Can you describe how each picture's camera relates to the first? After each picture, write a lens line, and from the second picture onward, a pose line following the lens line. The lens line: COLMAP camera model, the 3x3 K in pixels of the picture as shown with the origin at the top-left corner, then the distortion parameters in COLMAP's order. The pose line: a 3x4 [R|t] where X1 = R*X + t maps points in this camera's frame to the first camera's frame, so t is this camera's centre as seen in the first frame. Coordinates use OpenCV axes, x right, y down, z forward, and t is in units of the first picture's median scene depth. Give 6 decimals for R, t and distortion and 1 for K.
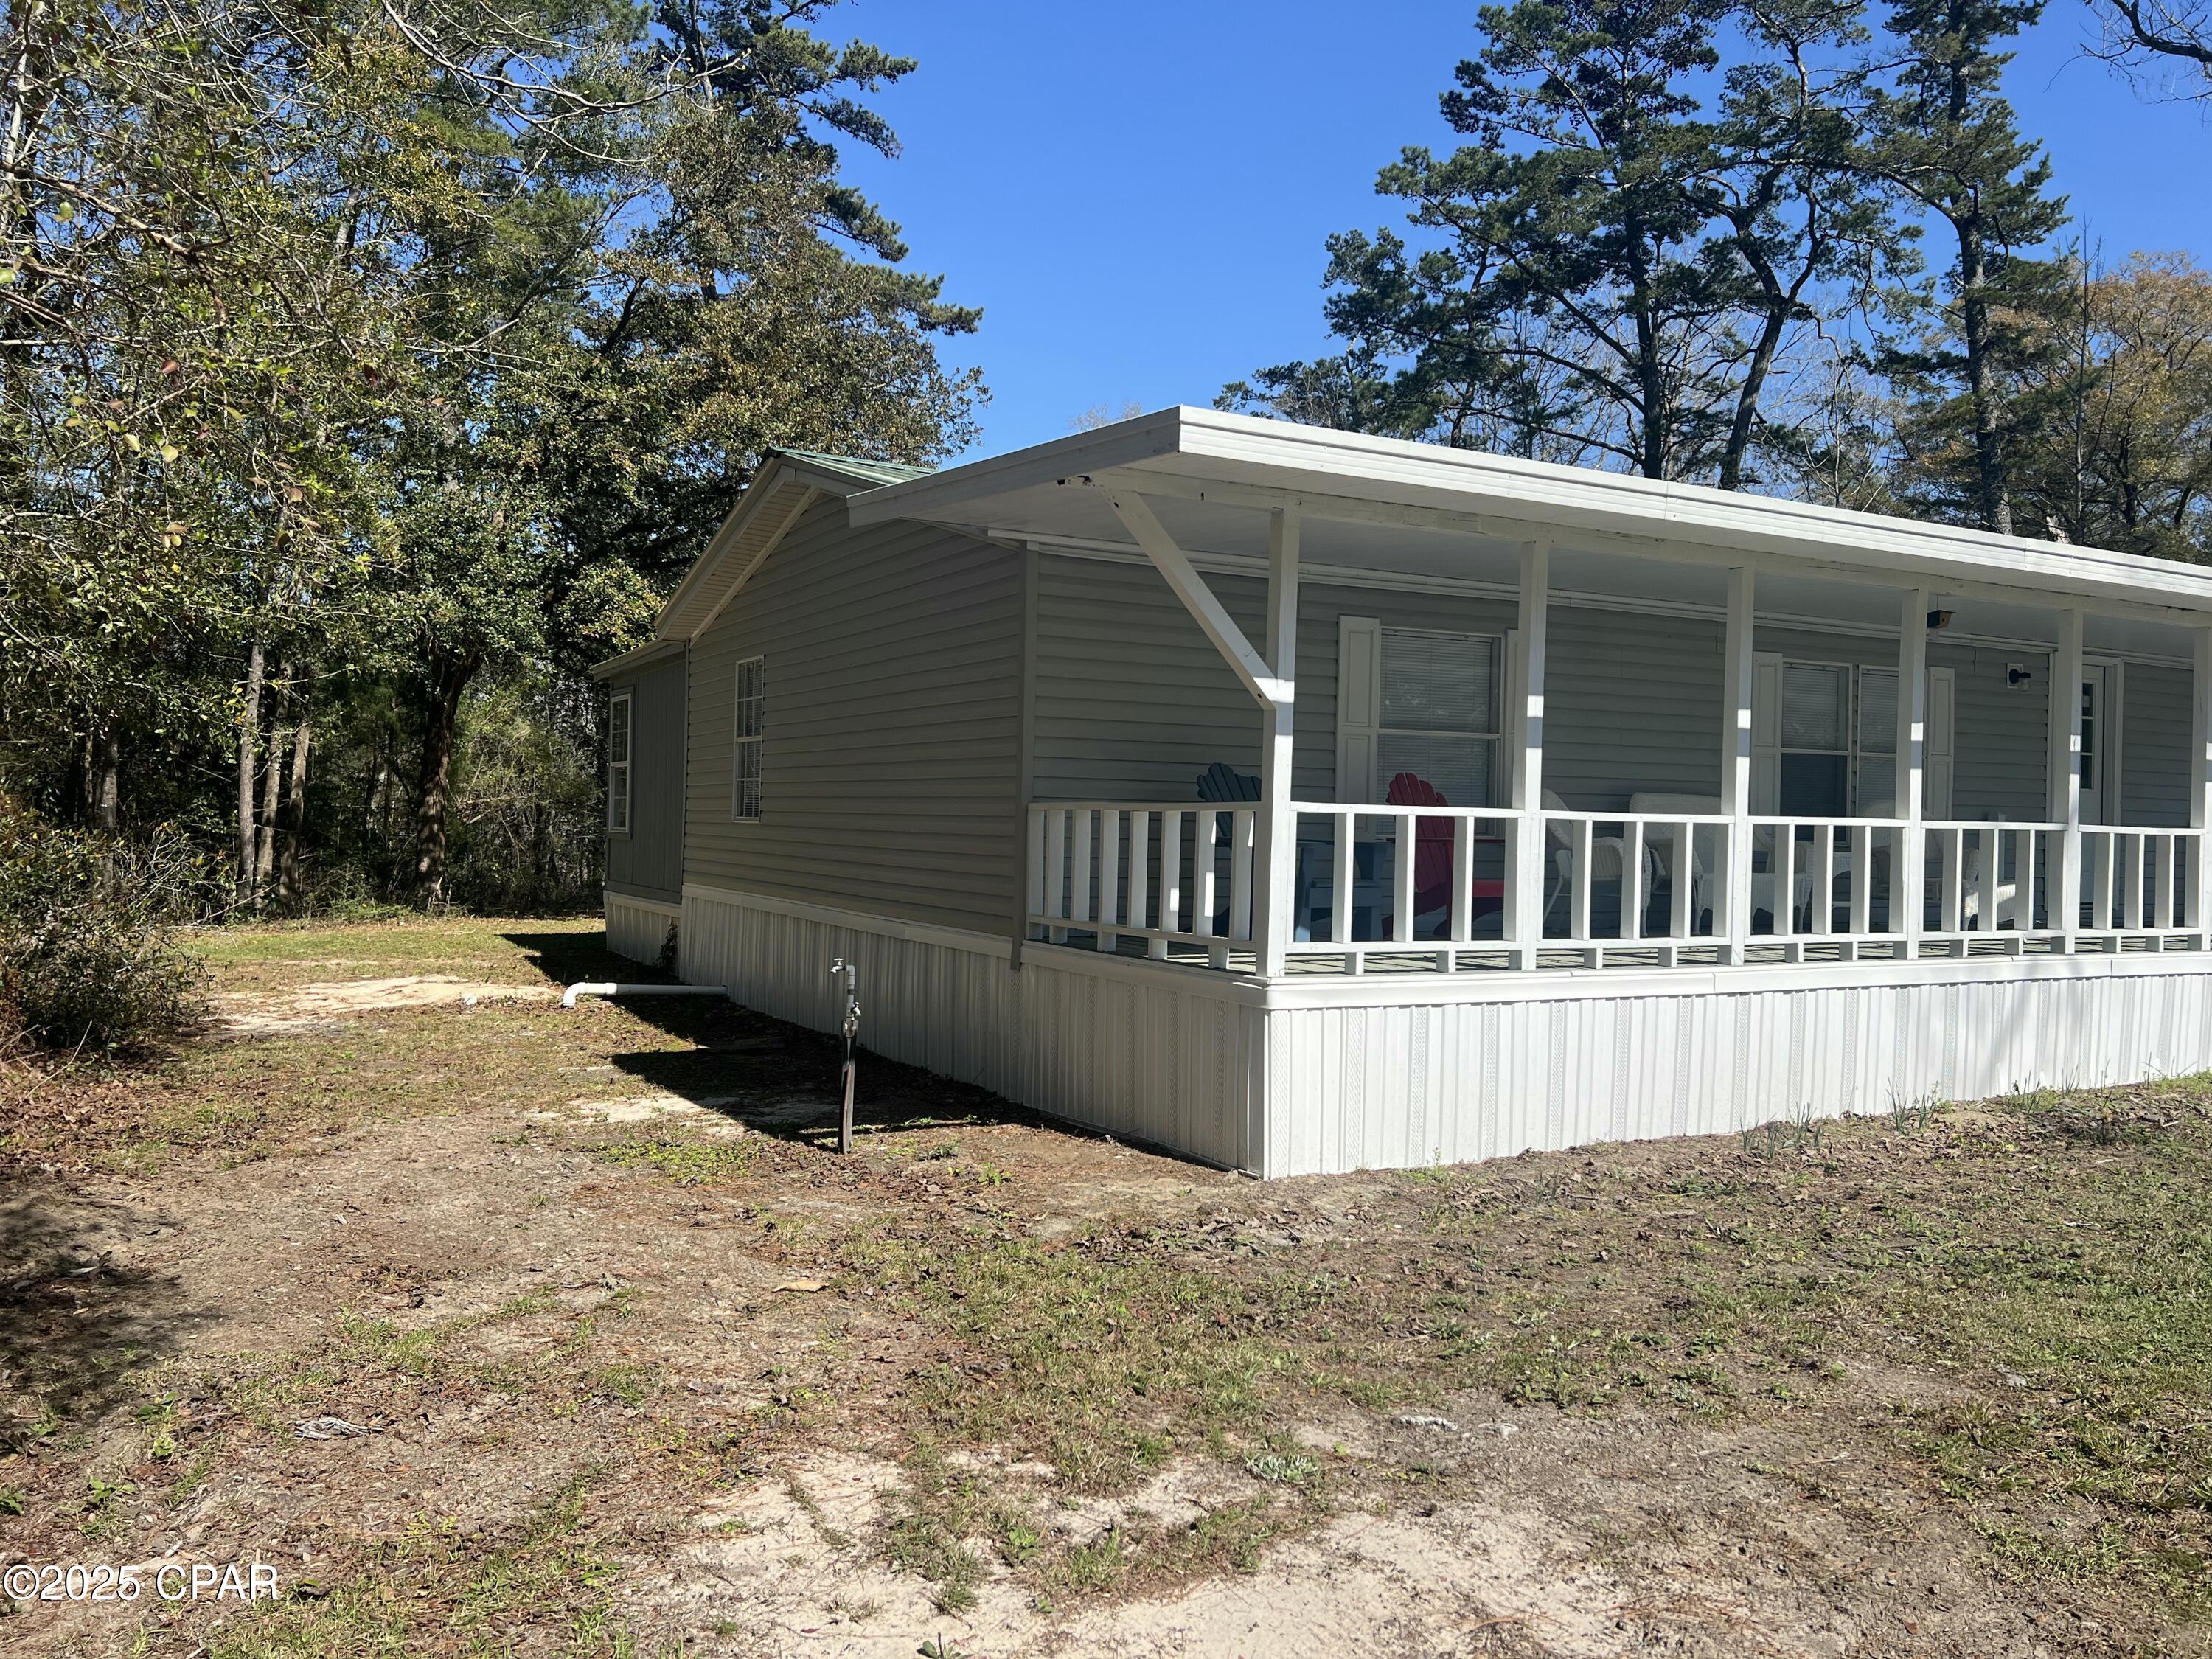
lens RADIAL K [[1671.2, 0, 1106.0], [0, 1671.2, 829.5], [0, 0, 1]] dist [0.007187, 0.003915]
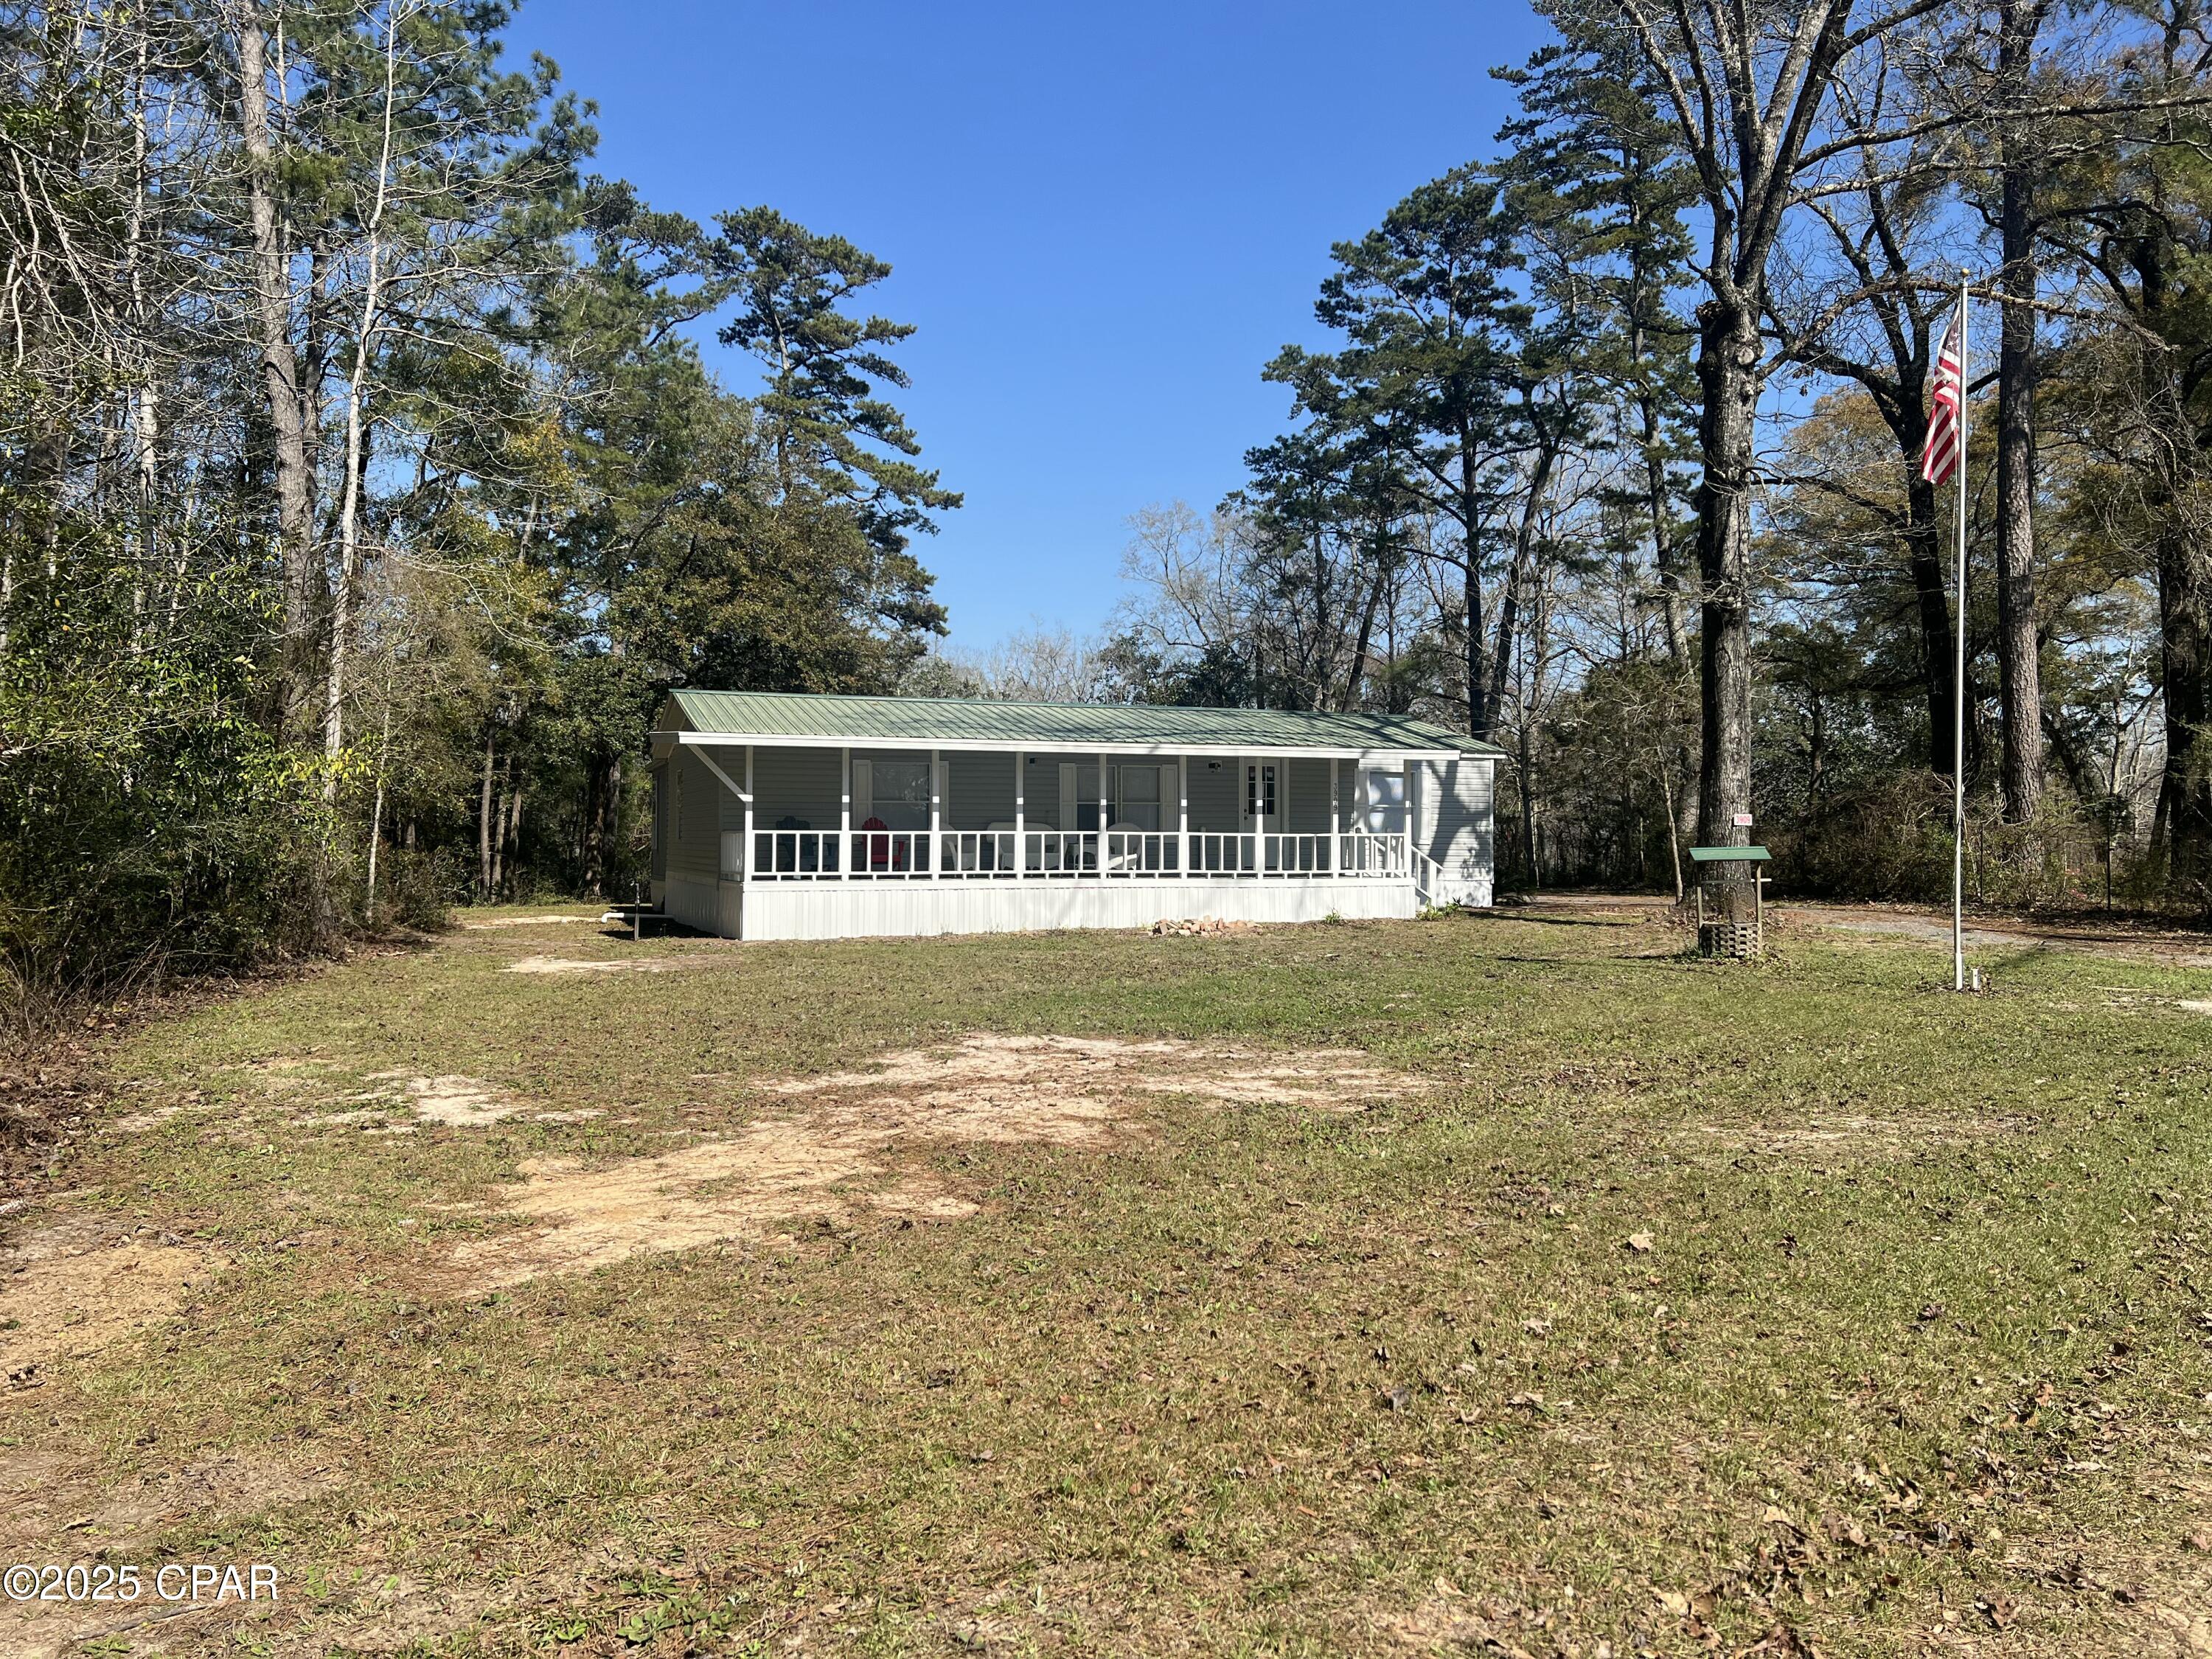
lens RADIAL K [[1663.4, 0, 1106.0], [0, 1663.4, 829.5], [0, 0, 1]] dist [0.110346, -0.174605]
pose [[0.990647, -0.019920, -0.134991, 0.250698], [0.017831, 0.999702, -0.016666, 0.009972], [0.135283, 0.014103, 0.990707, -0.444169]]
